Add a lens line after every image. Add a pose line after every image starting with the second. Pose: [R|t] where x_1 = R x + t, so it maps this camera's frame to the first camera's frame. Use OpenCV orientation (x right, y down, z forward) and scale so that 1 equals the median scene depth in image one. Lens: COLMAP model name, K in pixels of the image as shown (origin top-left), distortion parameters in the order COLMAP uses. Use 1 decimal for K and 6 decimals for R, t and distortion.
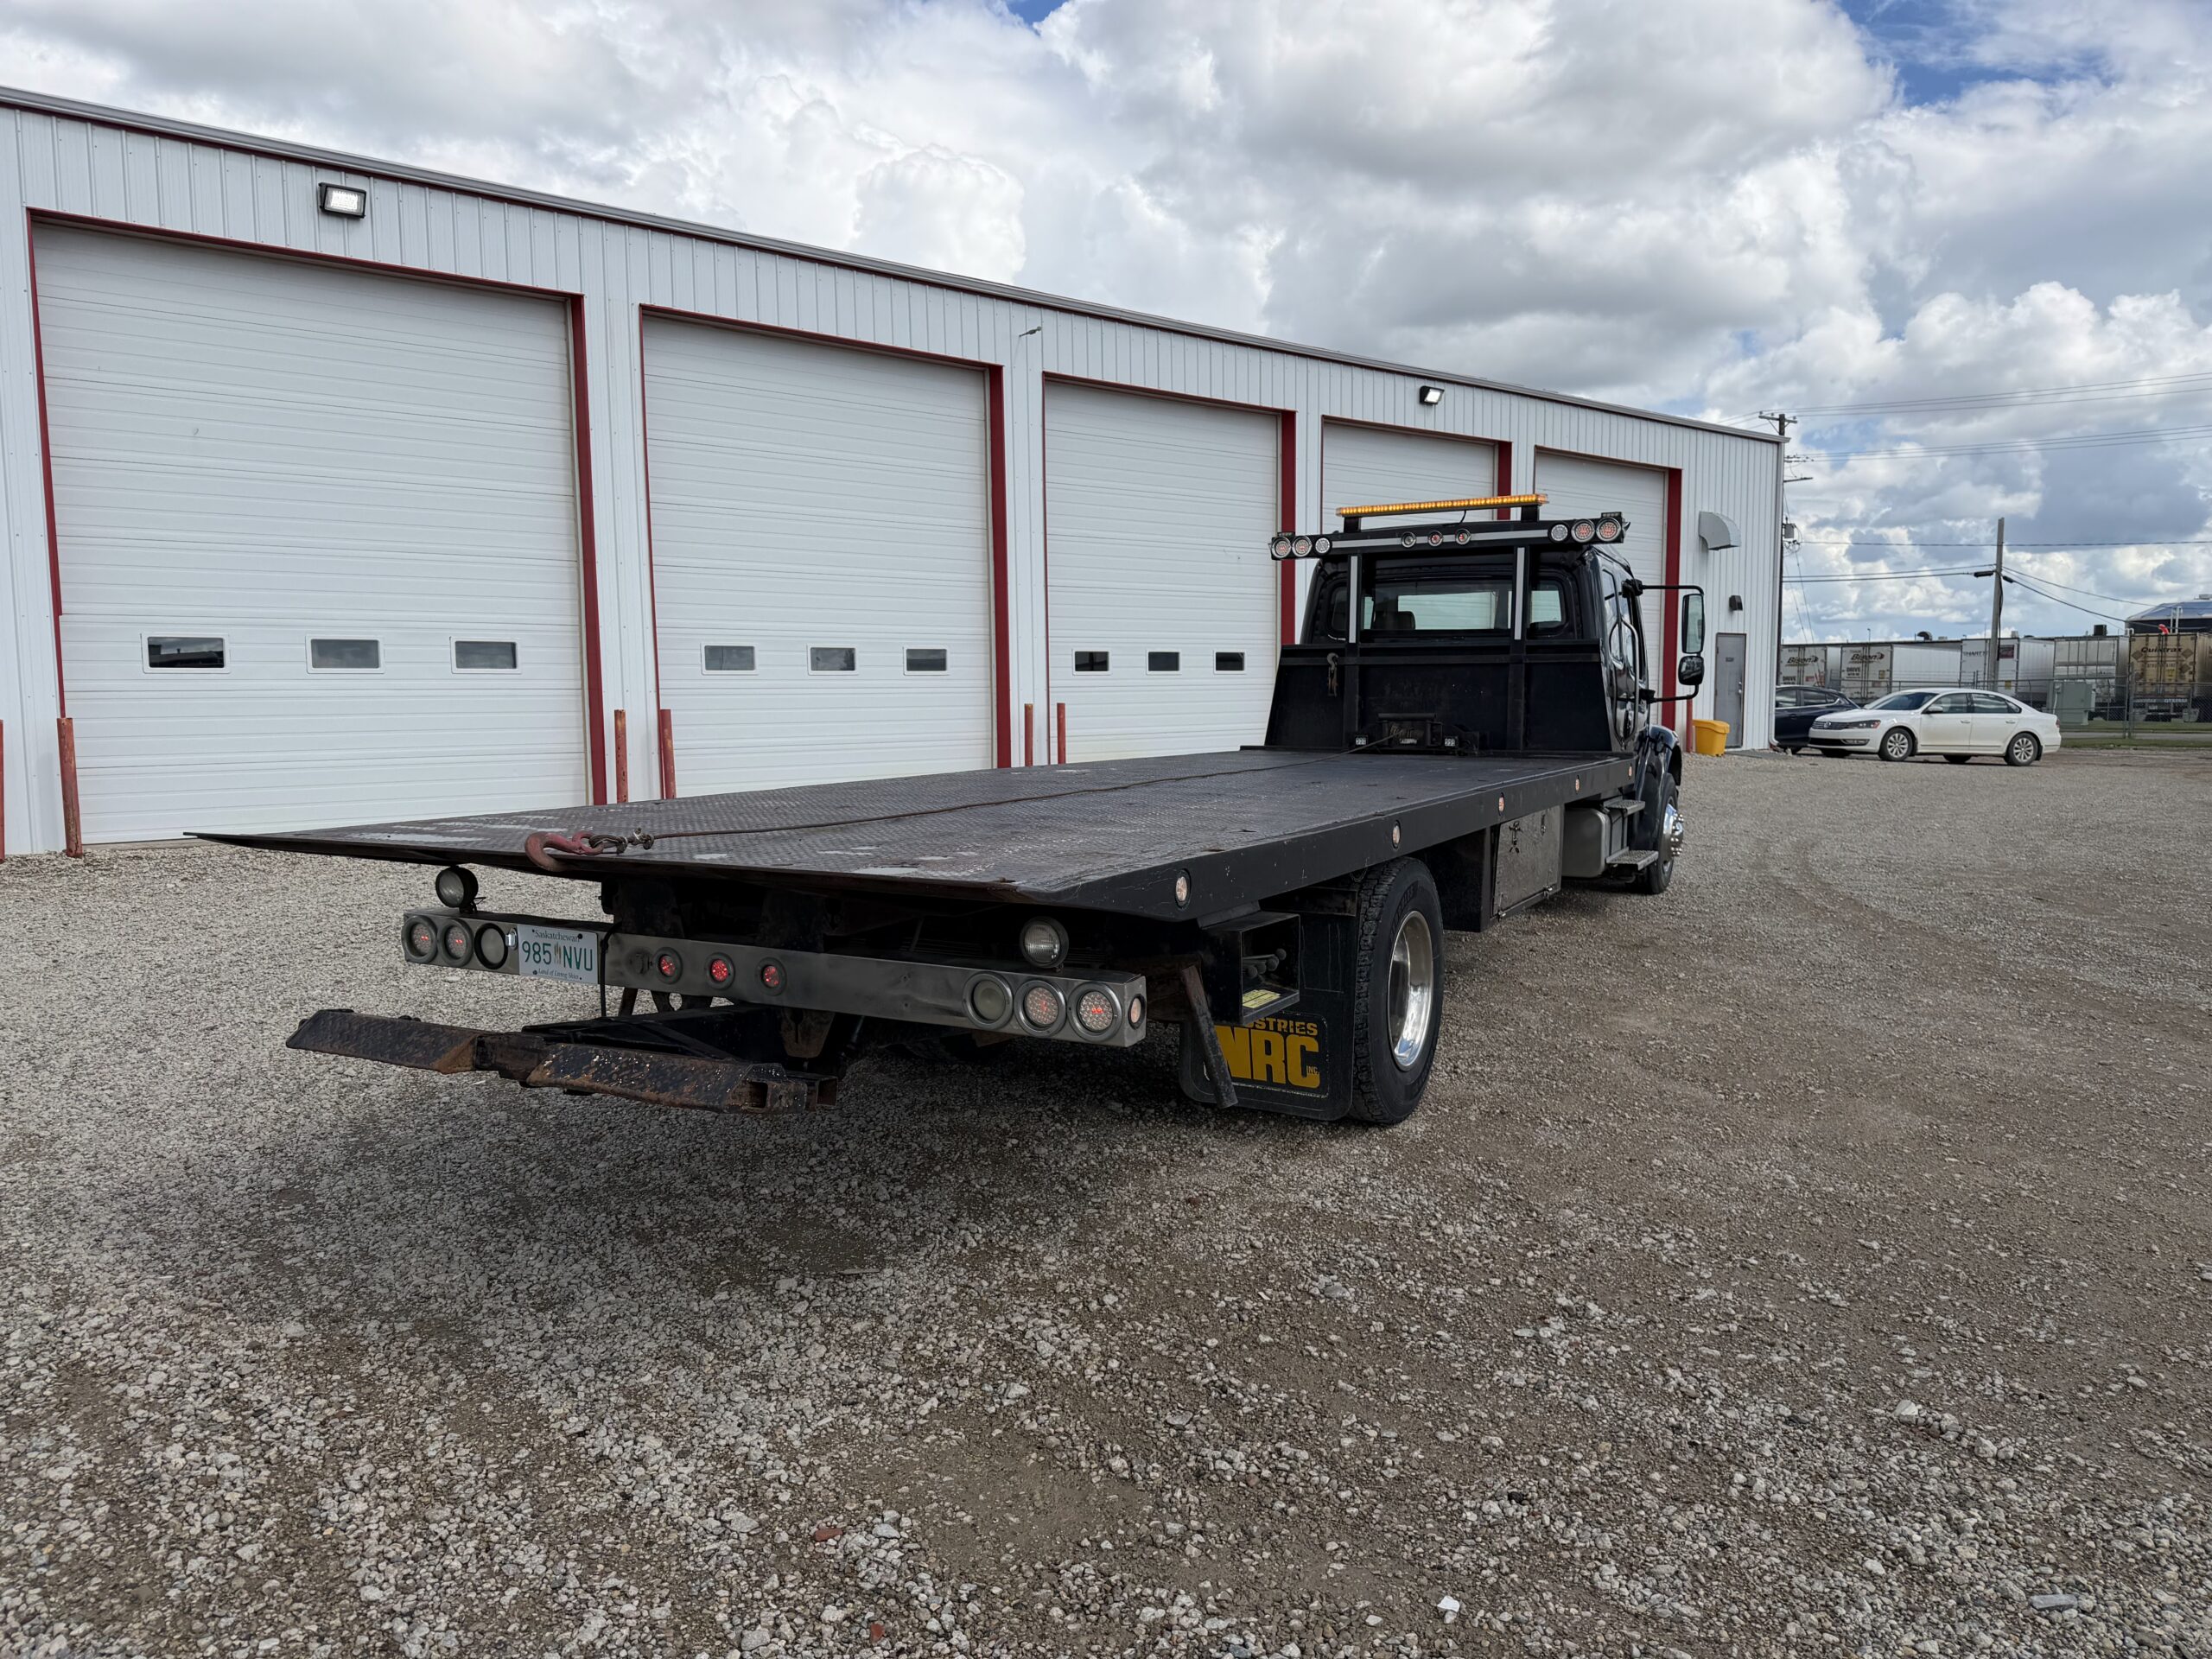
lens RADIAL K [[1552.0, 0, 1099.6], [0, 1552.0, 857.5], [0, 0, 1]] dist [0.040326, -0.052067]
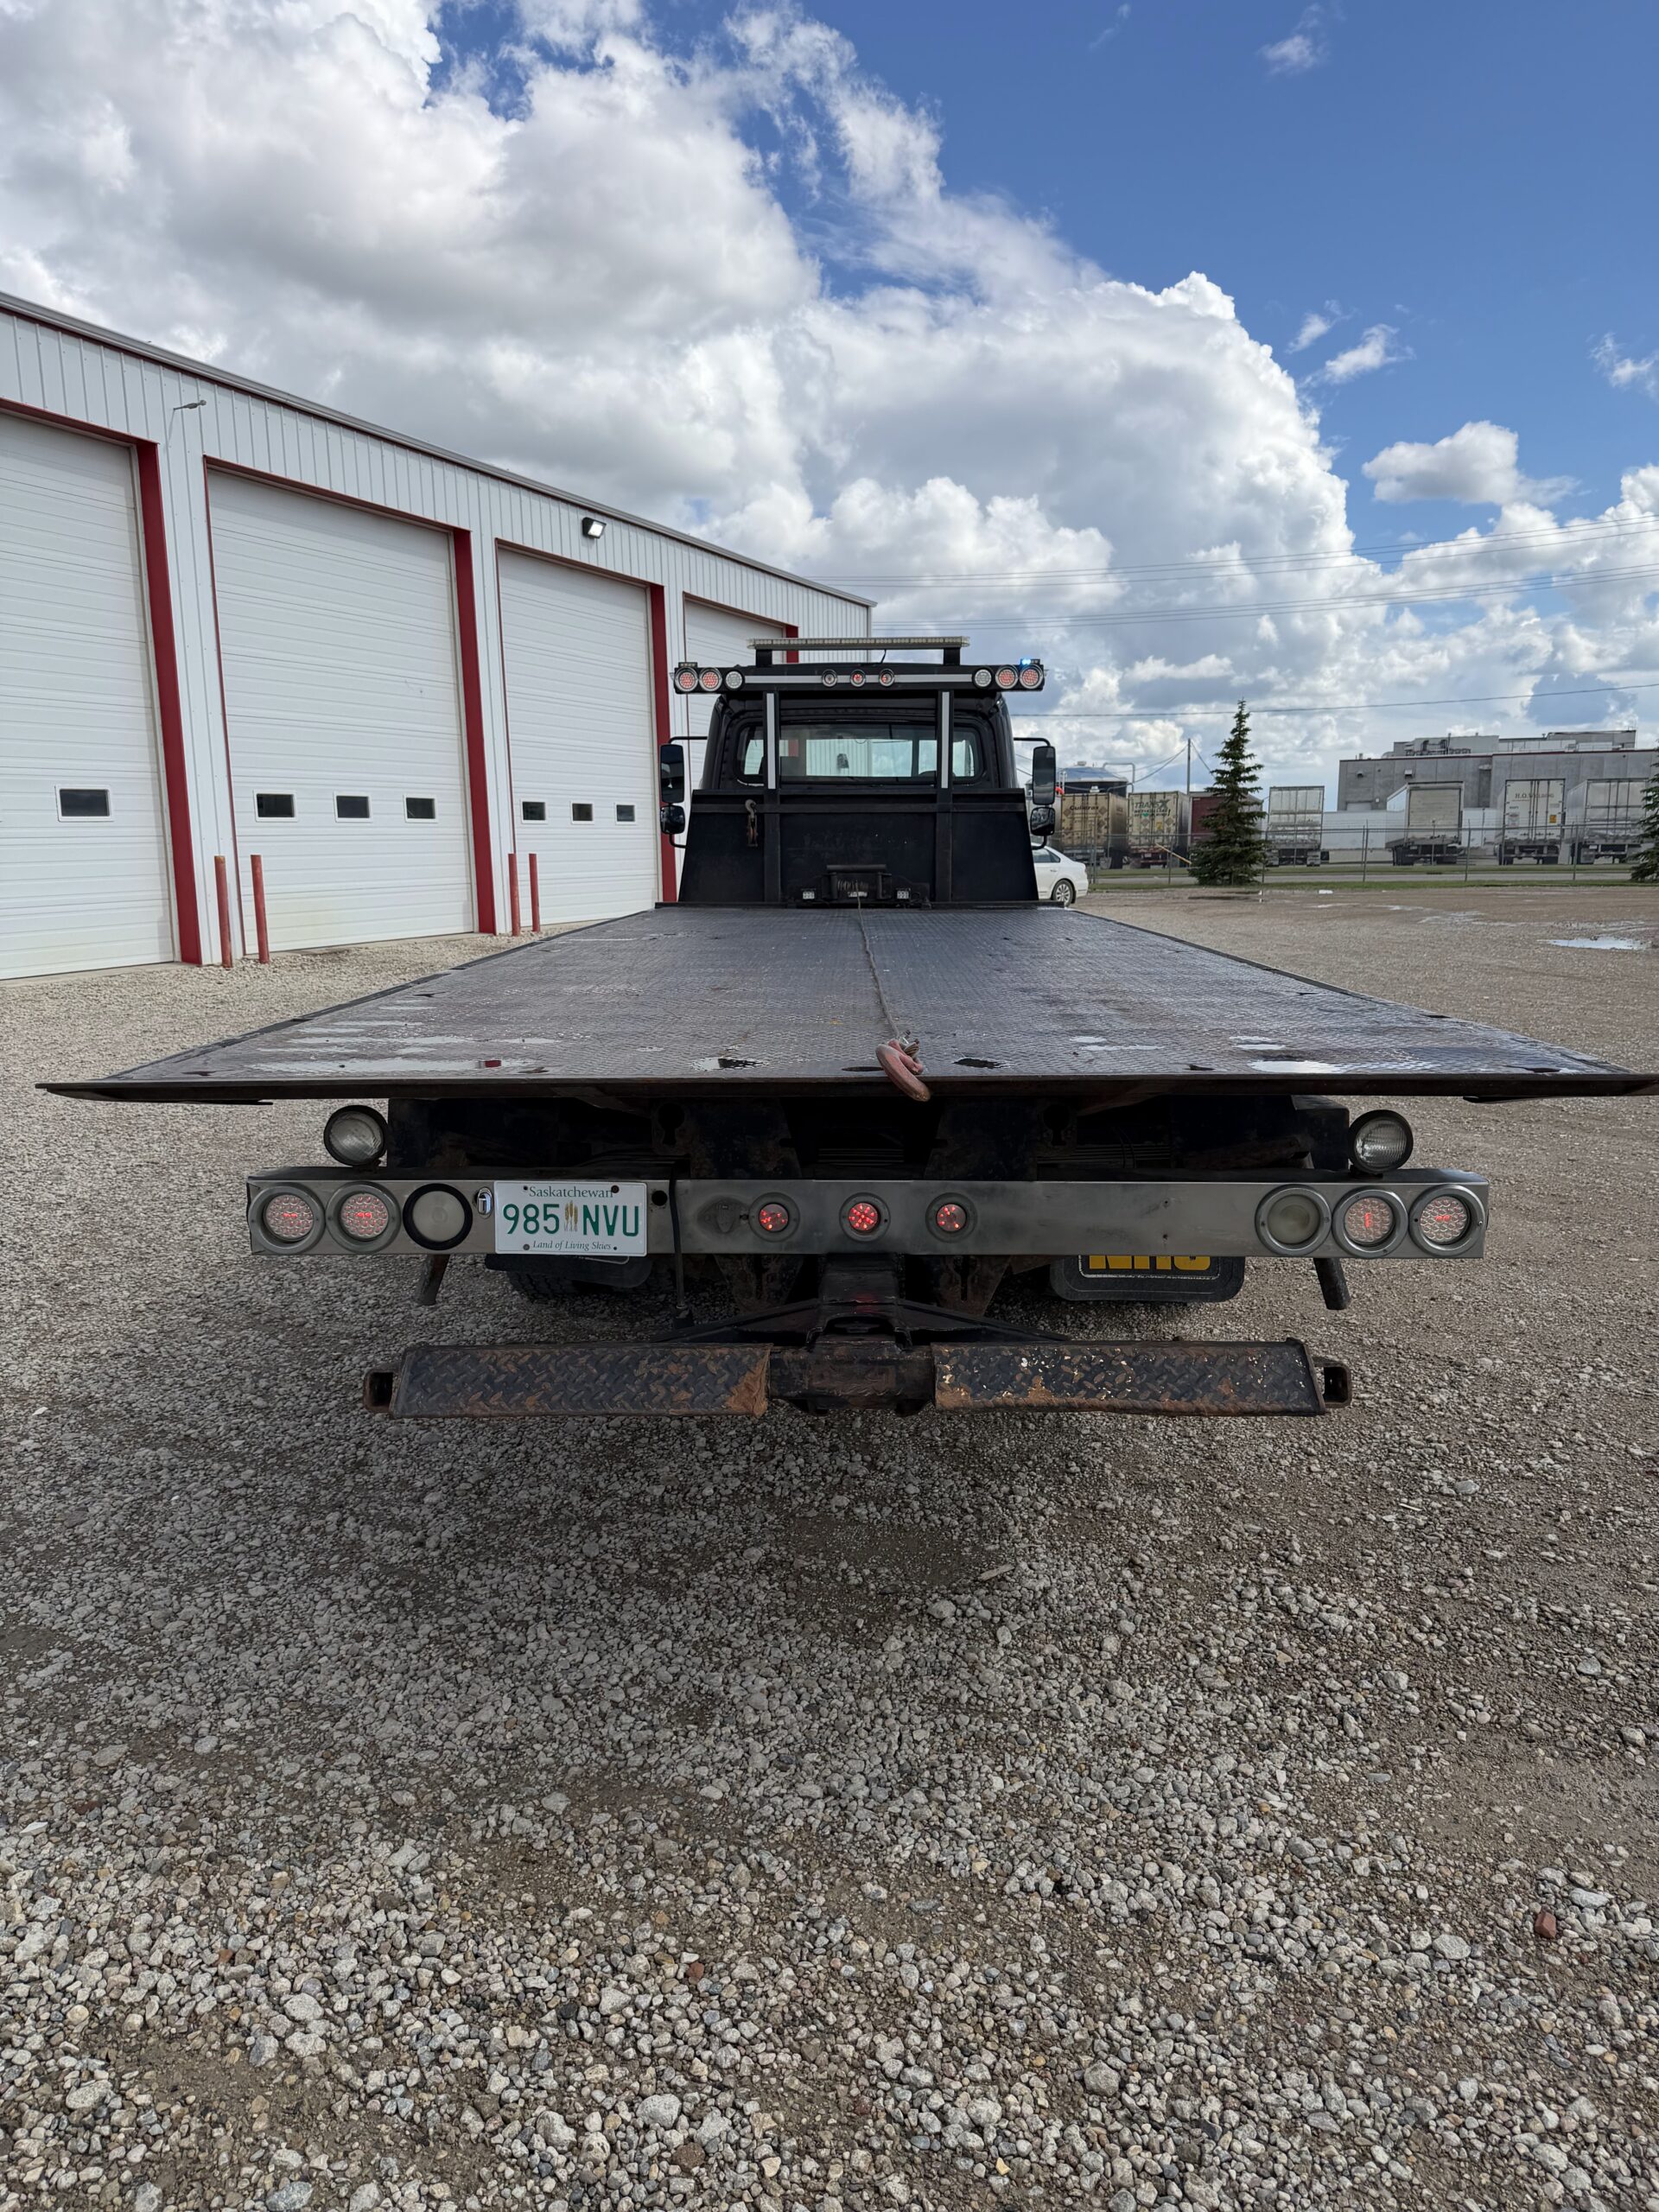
lens RADIAL K [[1552.0, 0, 825.9], [0, 1552.0, 1110.6], [0, 0, 1]] dist [0.040326, -0.052067]
pose [[0.891549, -0.079845, 0.445831, -0.252871], [0.051471, 0.995823, 0.075416, -0.014781], [-0.449991, -0.044289, 0.891934, 0.152335]]
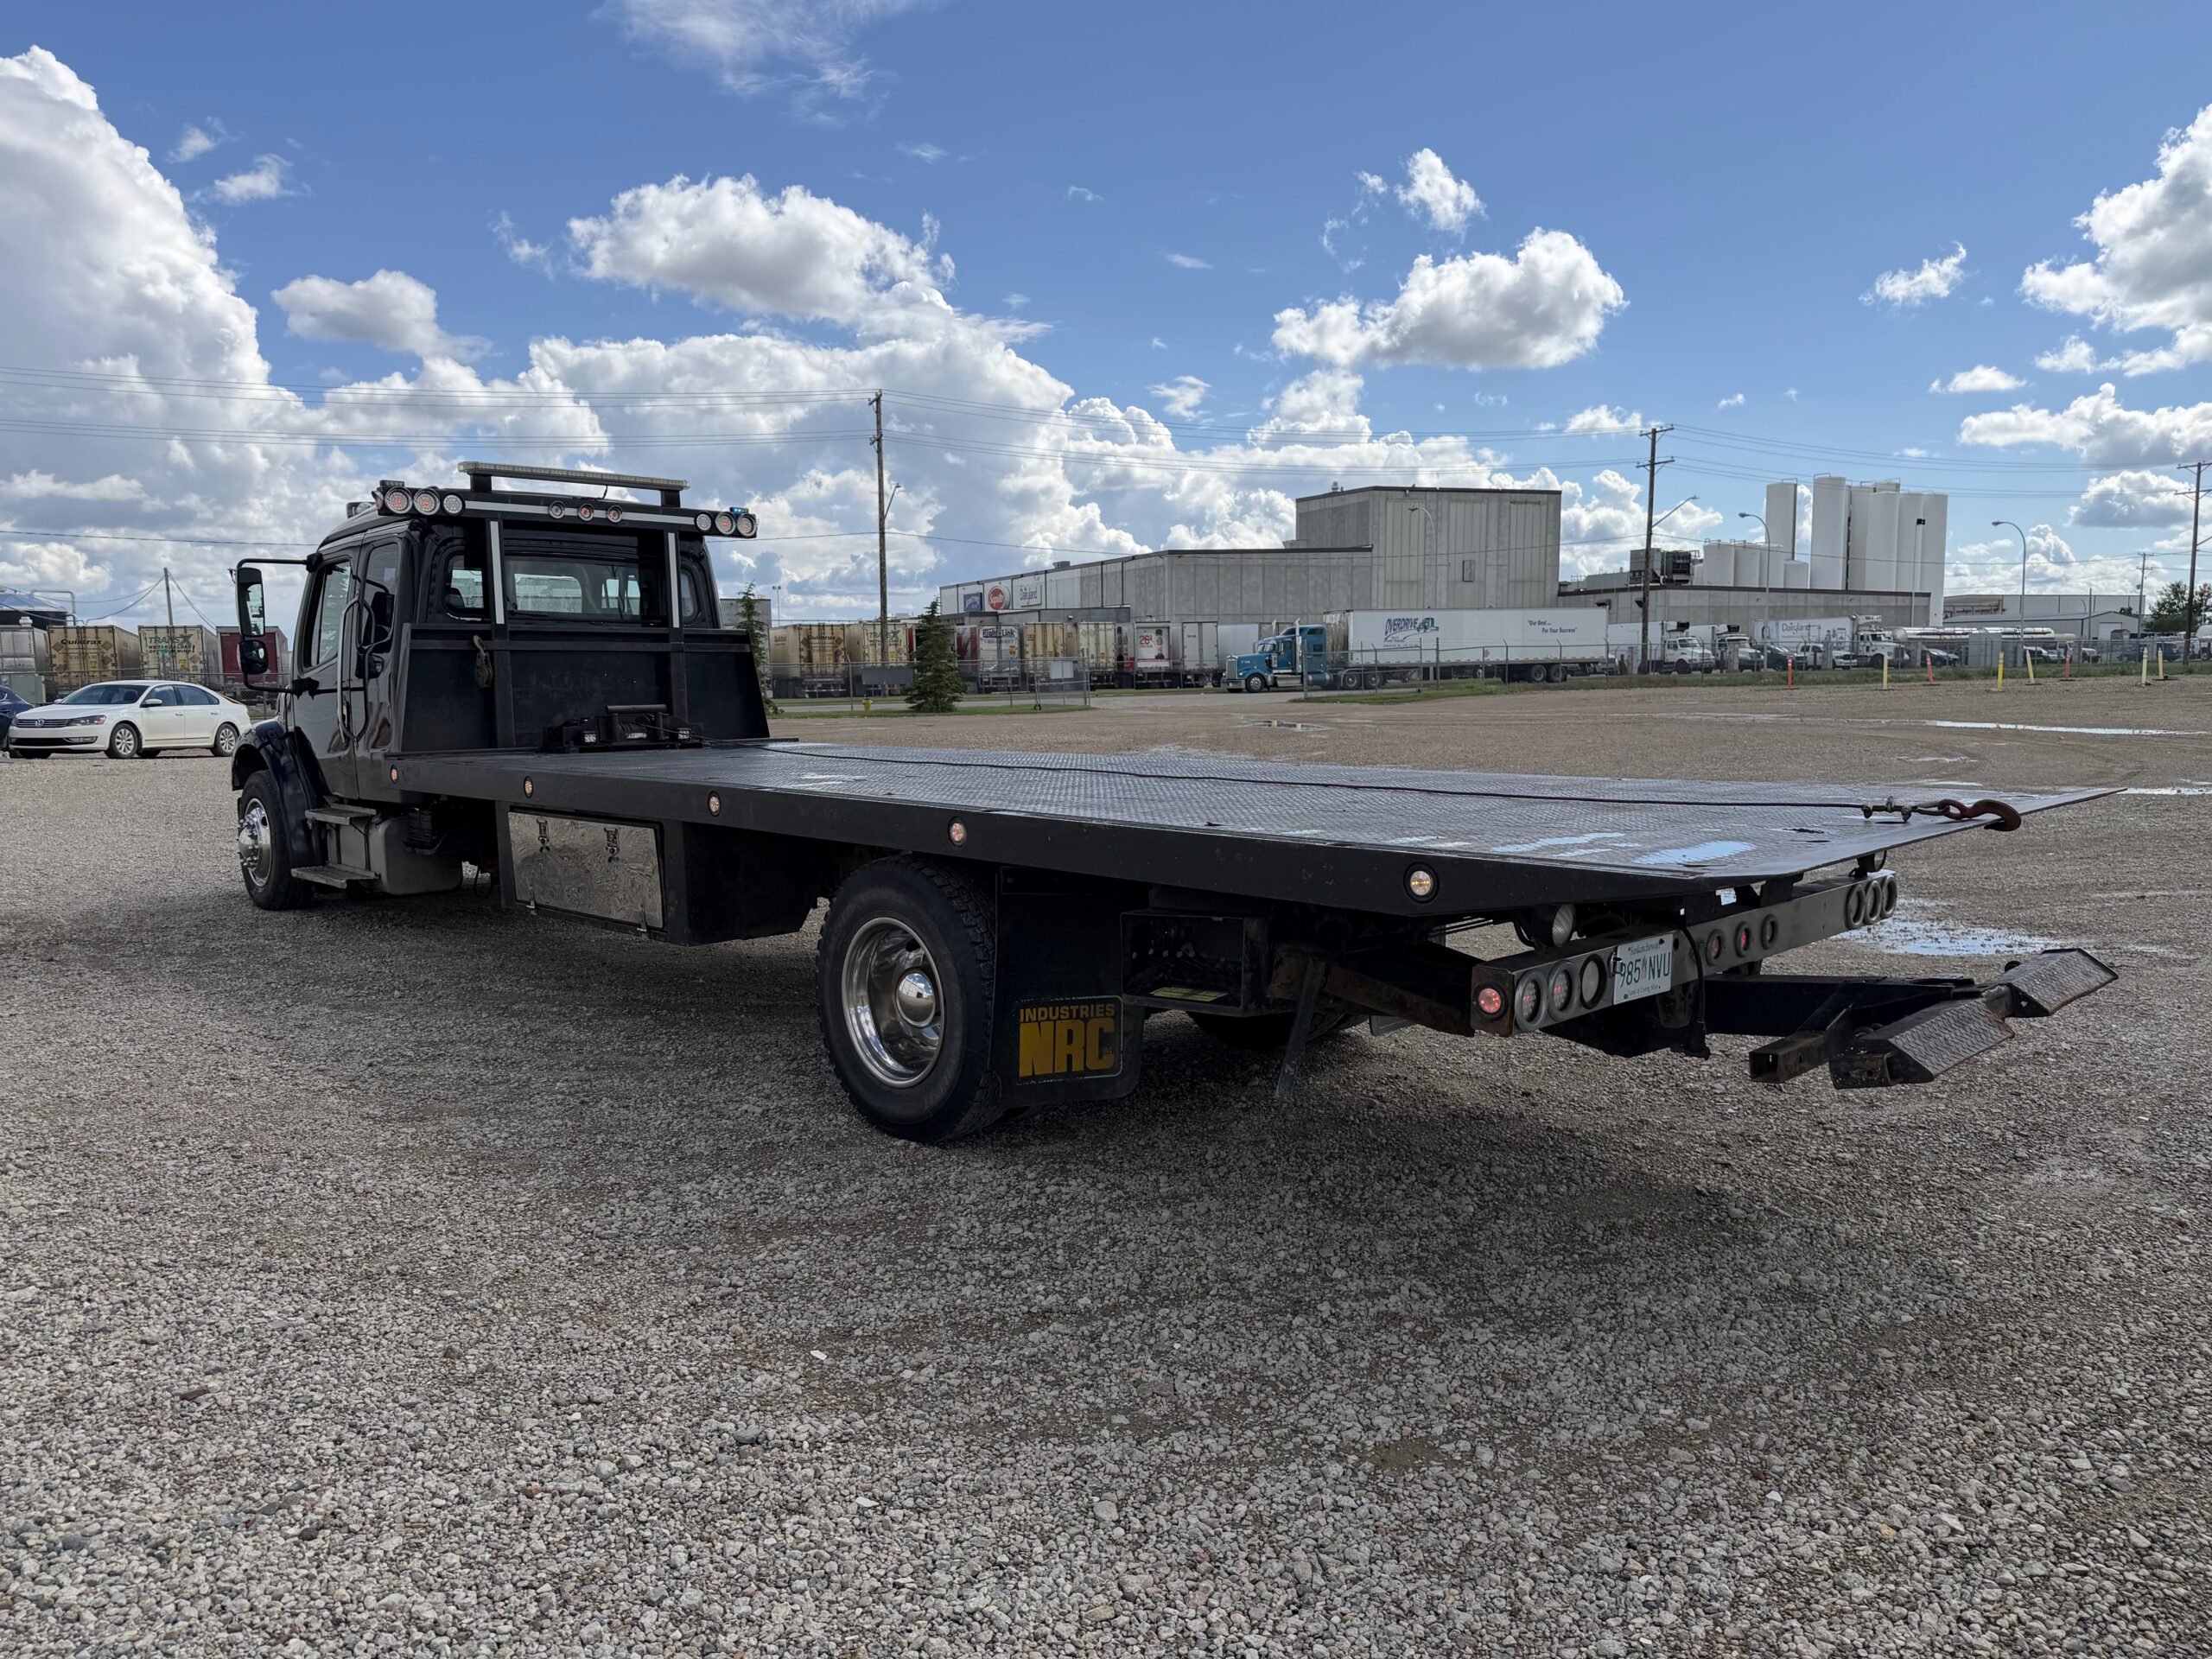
lens RADIAL K [[1552.0, 0, 1100.1], [0, 1552.0, 840.8], [0, 0, 1]] dist [0.040326, -0.052067]
pose [[0.300857, -0.103619, 0.948023, -0.590977], [0.109772, 0.991235, 0.073506, -0.050834], [-0.947331, 0.081952, 0.309594, 0.463458]]
